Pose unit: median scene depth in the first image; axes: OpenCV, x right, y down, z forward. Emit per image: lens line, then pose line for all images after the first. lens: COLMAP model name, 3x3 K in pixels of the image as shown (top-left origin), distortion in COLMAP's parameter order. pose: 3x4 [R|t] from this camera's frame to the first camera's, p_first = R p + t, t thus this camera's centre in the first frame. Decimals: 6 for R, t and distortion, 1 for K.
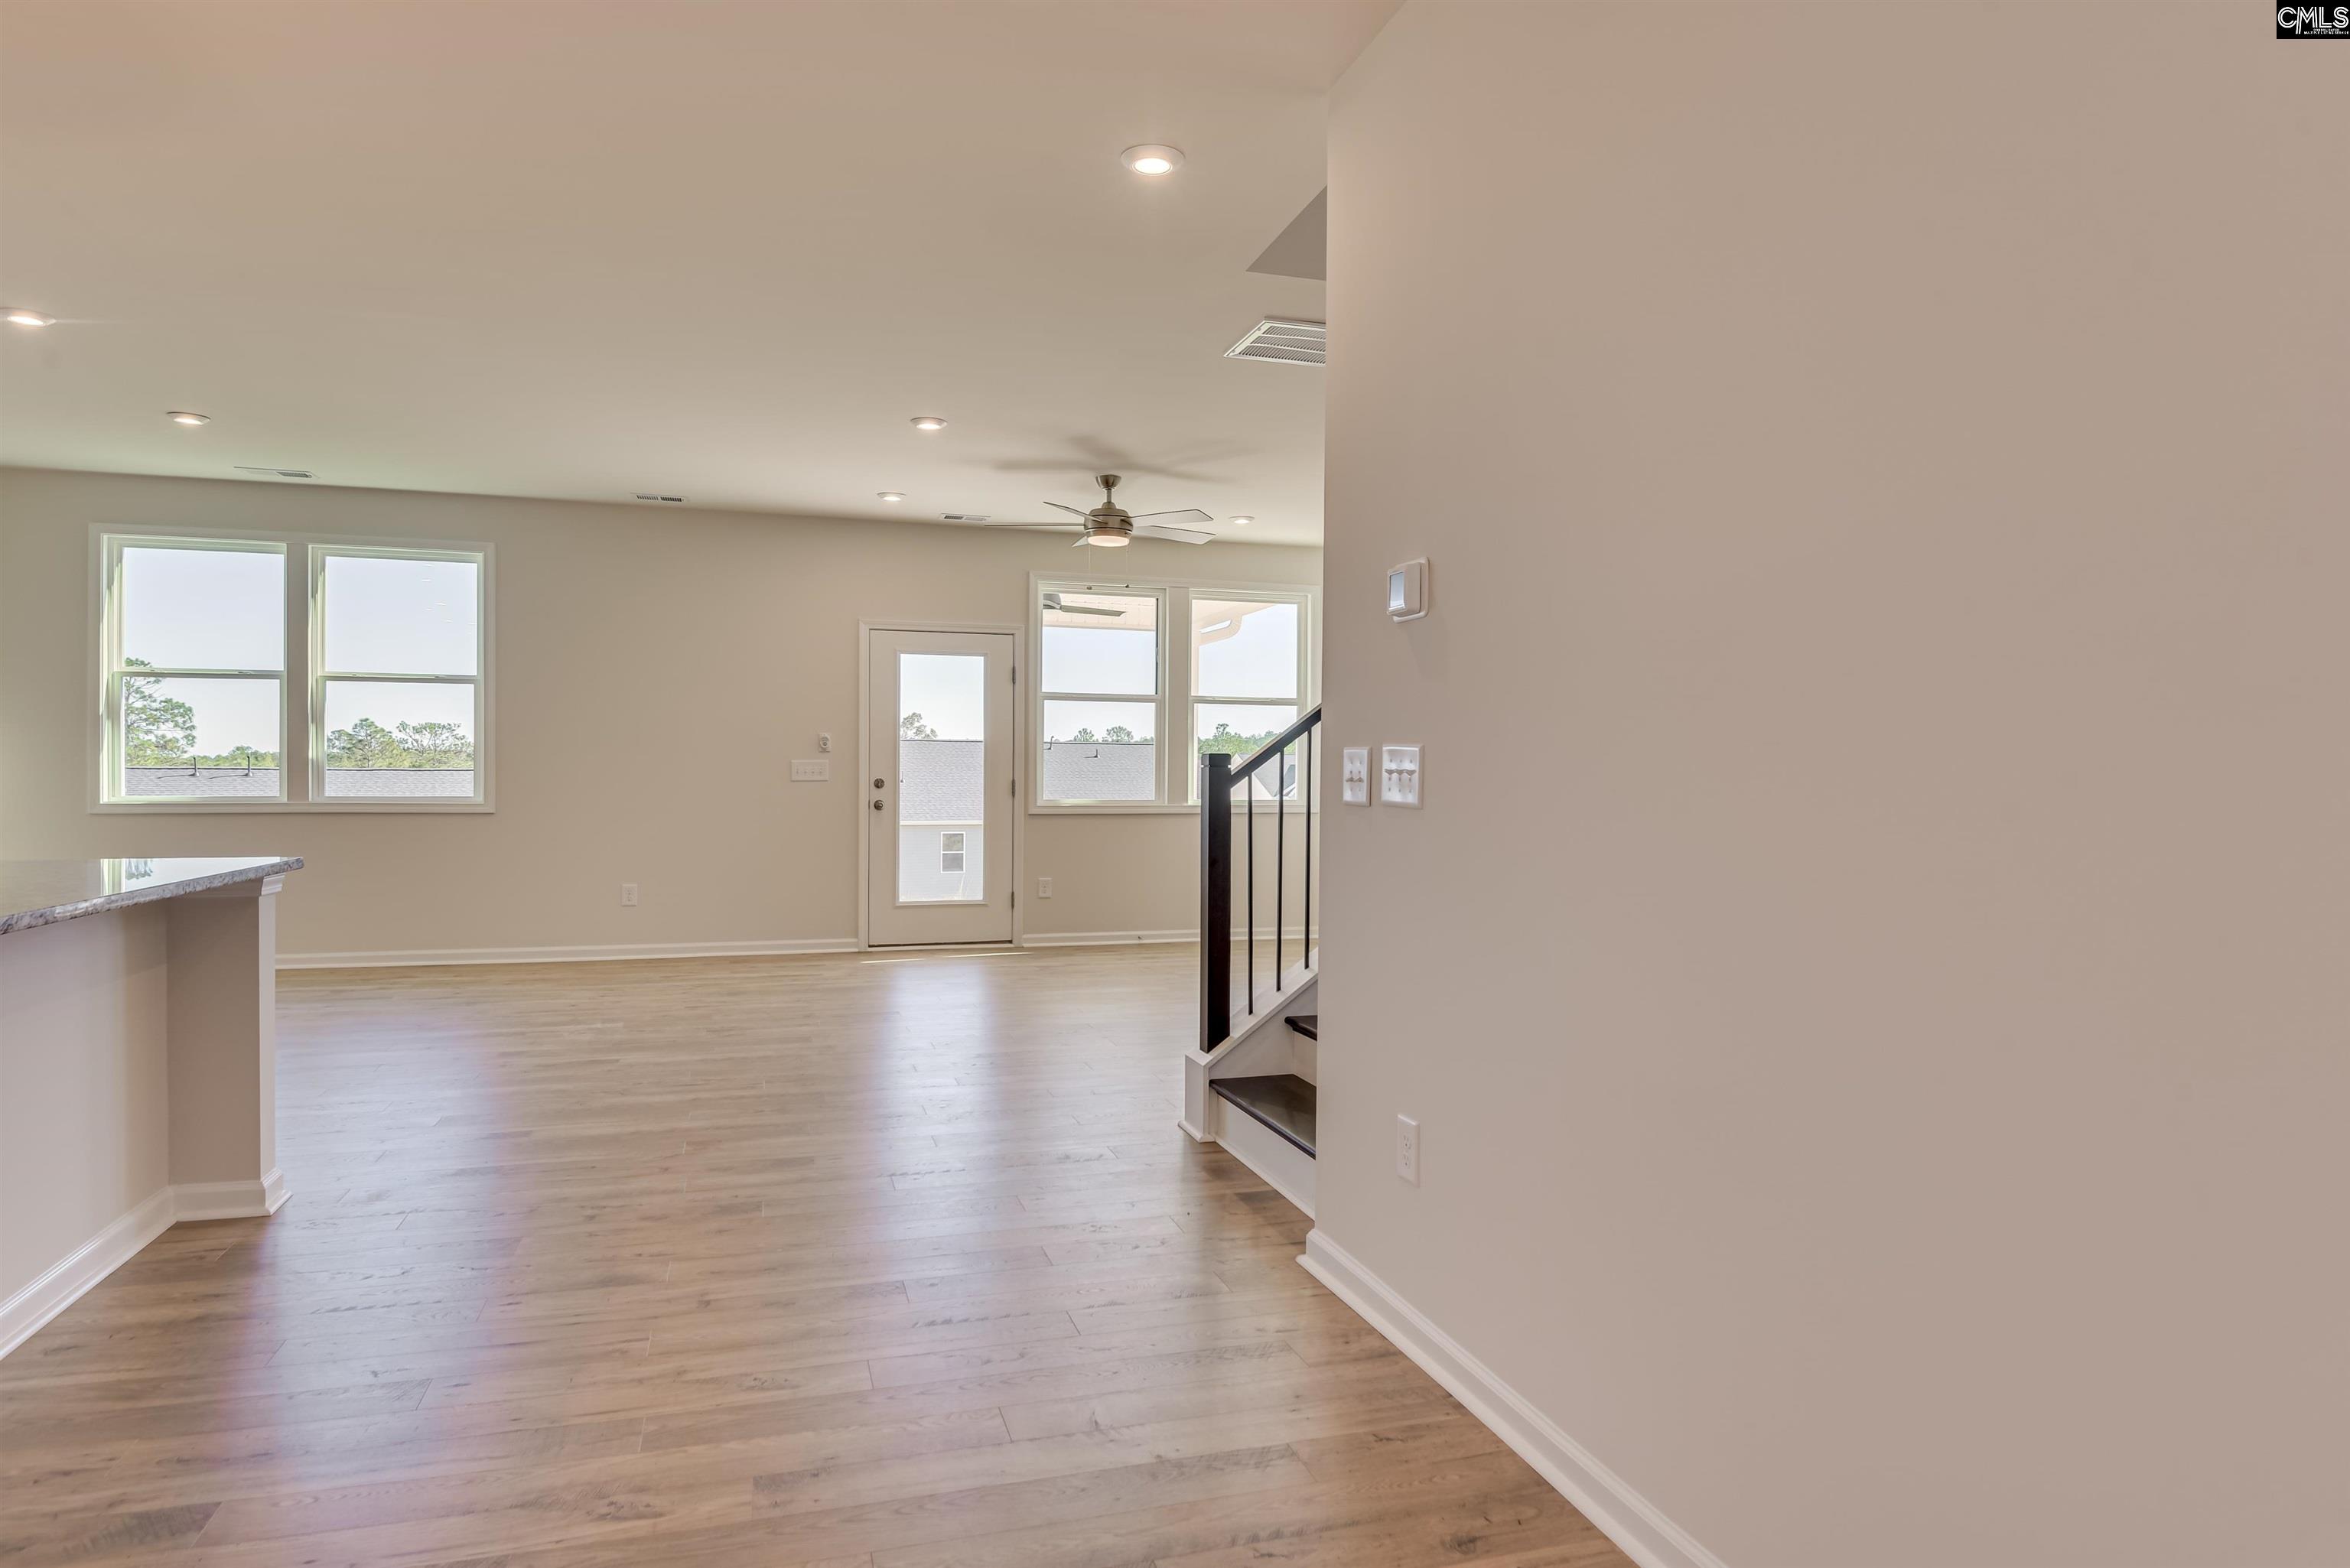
lens RADIAL K [[1325.2, 0, 1163.1], [0, 1325.2, 779.0], [0, 0, 1]] dist [0.011993, -0.002086]
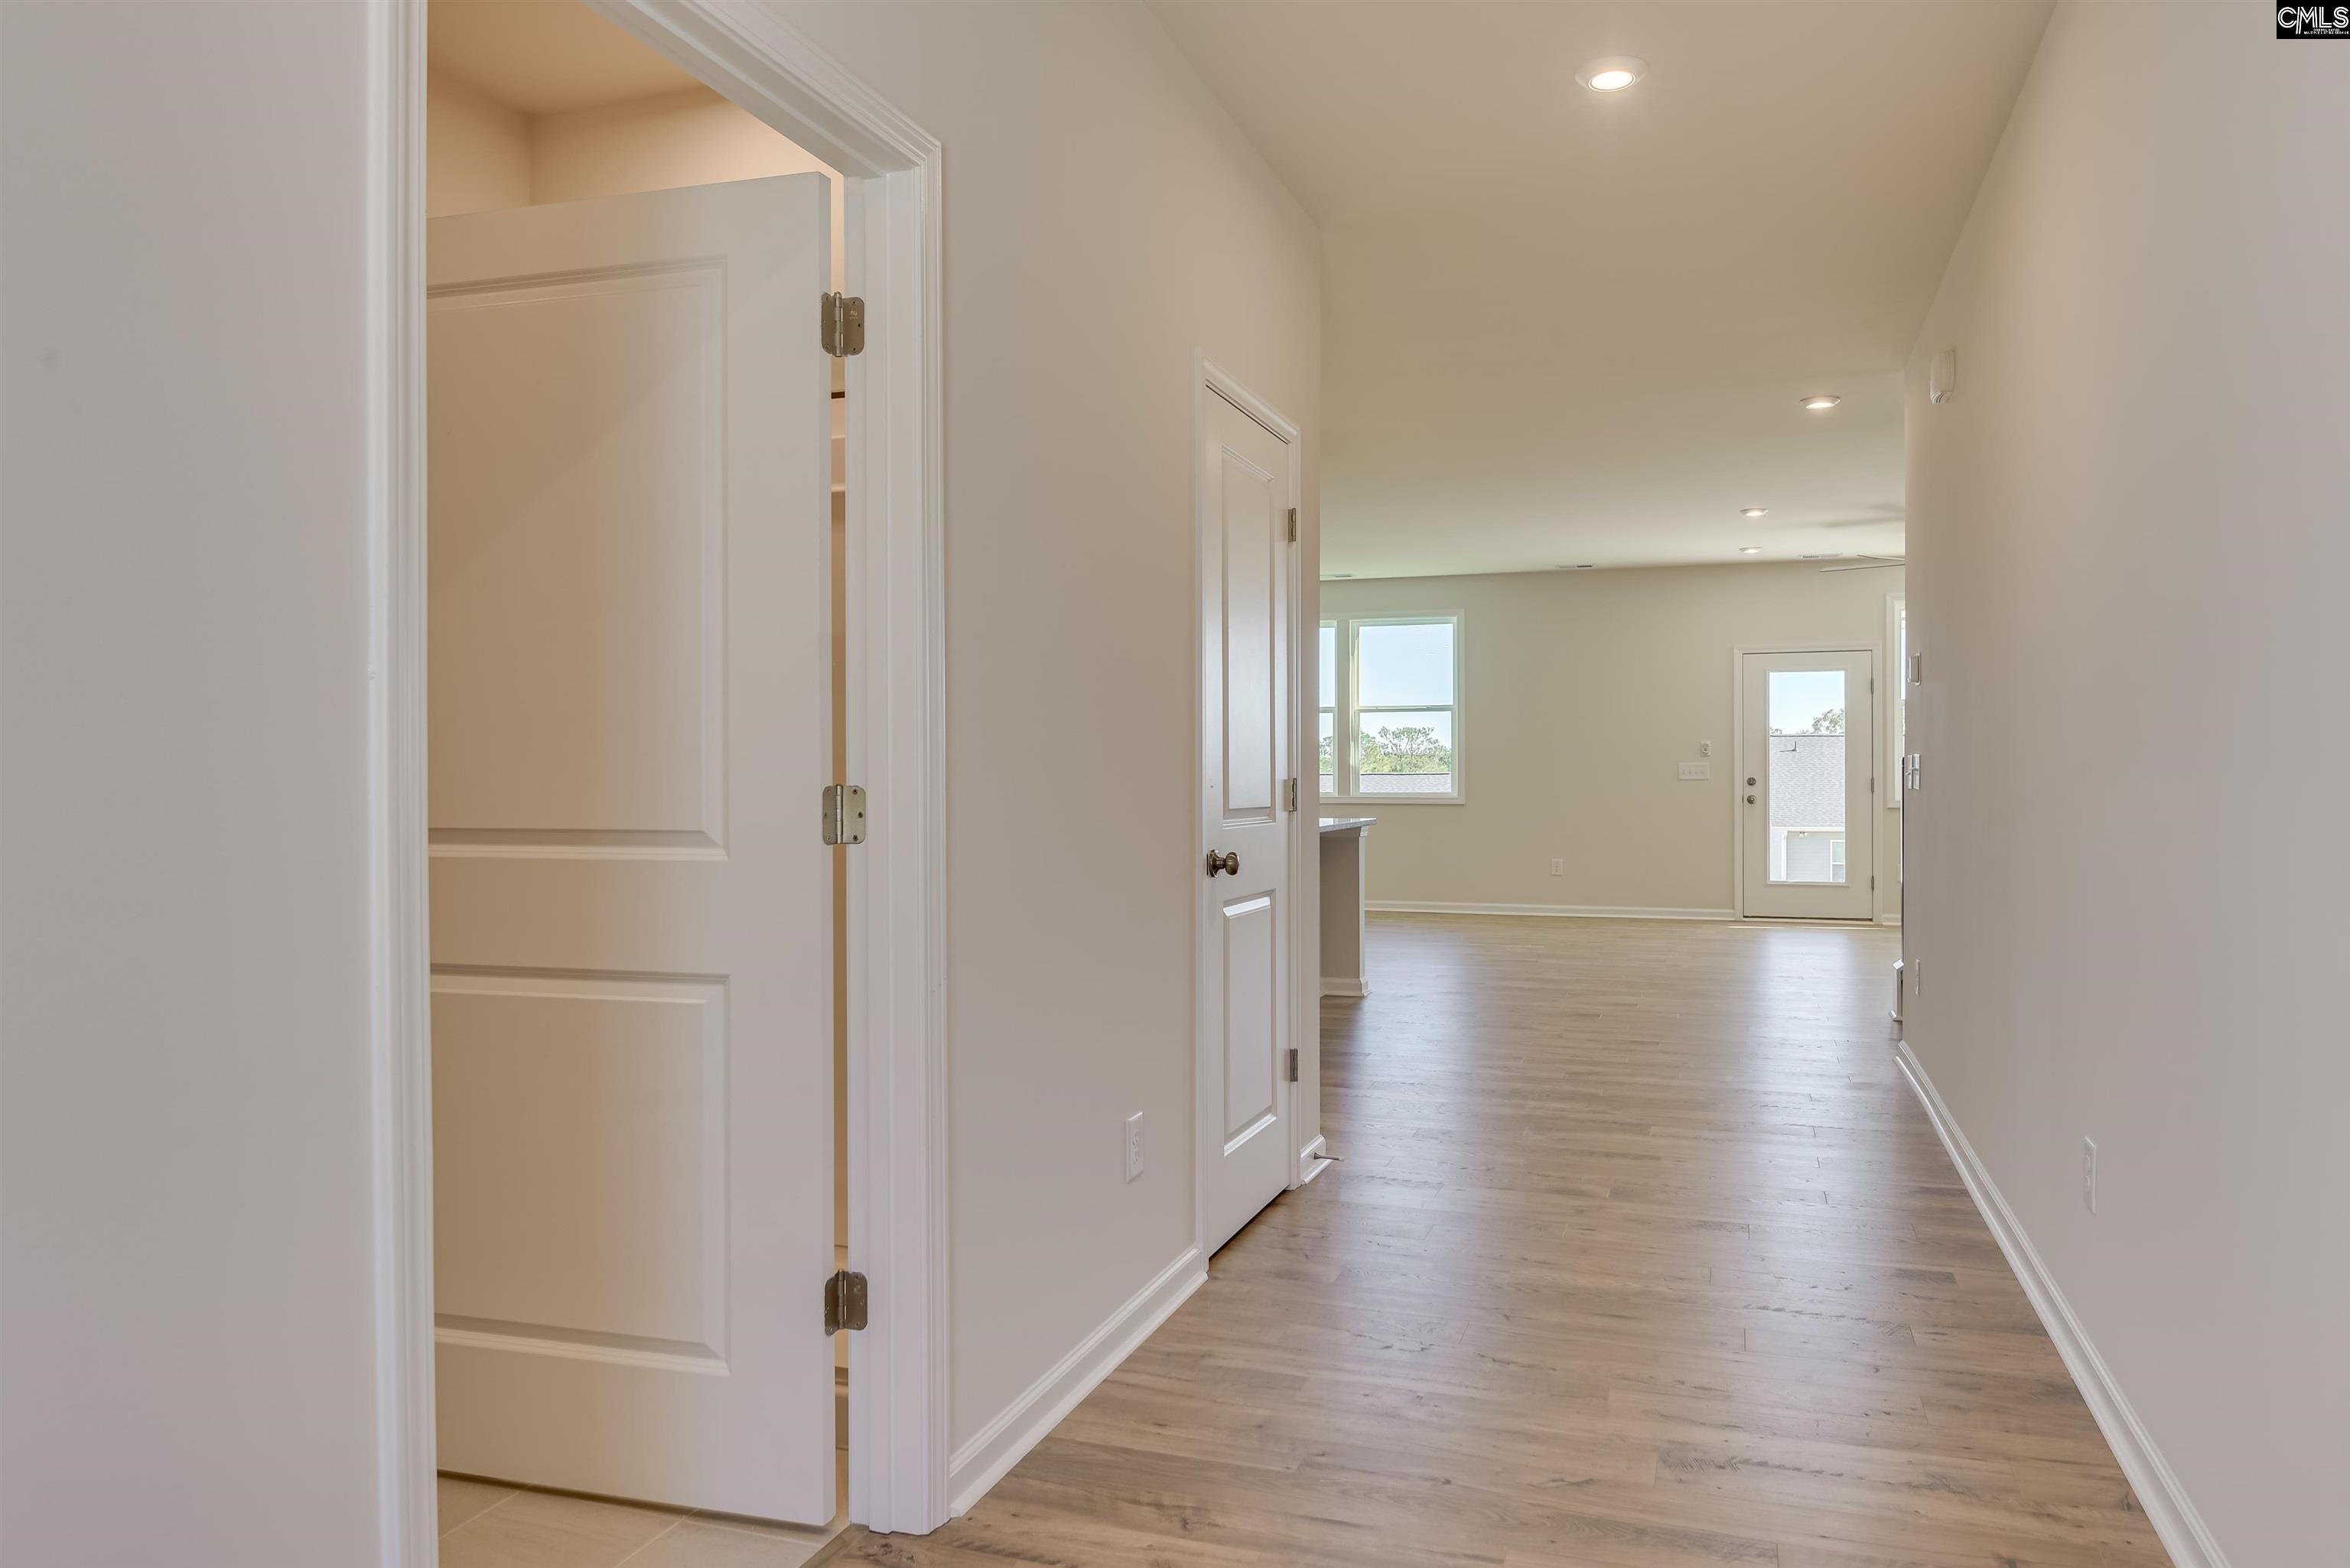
lens RADIAL K [[1522.8, 0, 1265.3], [0, 1522.8, 791.0], [0, 0, 1]] dist [-0.001194, -0.000243]
pose [[0.827239, -0.001840, -0.561848, 0.199676], [0.005258, 0.999976, 0.004466, 0.003521], [0.561826, -0.006649, 0.827229, -0.395961]]
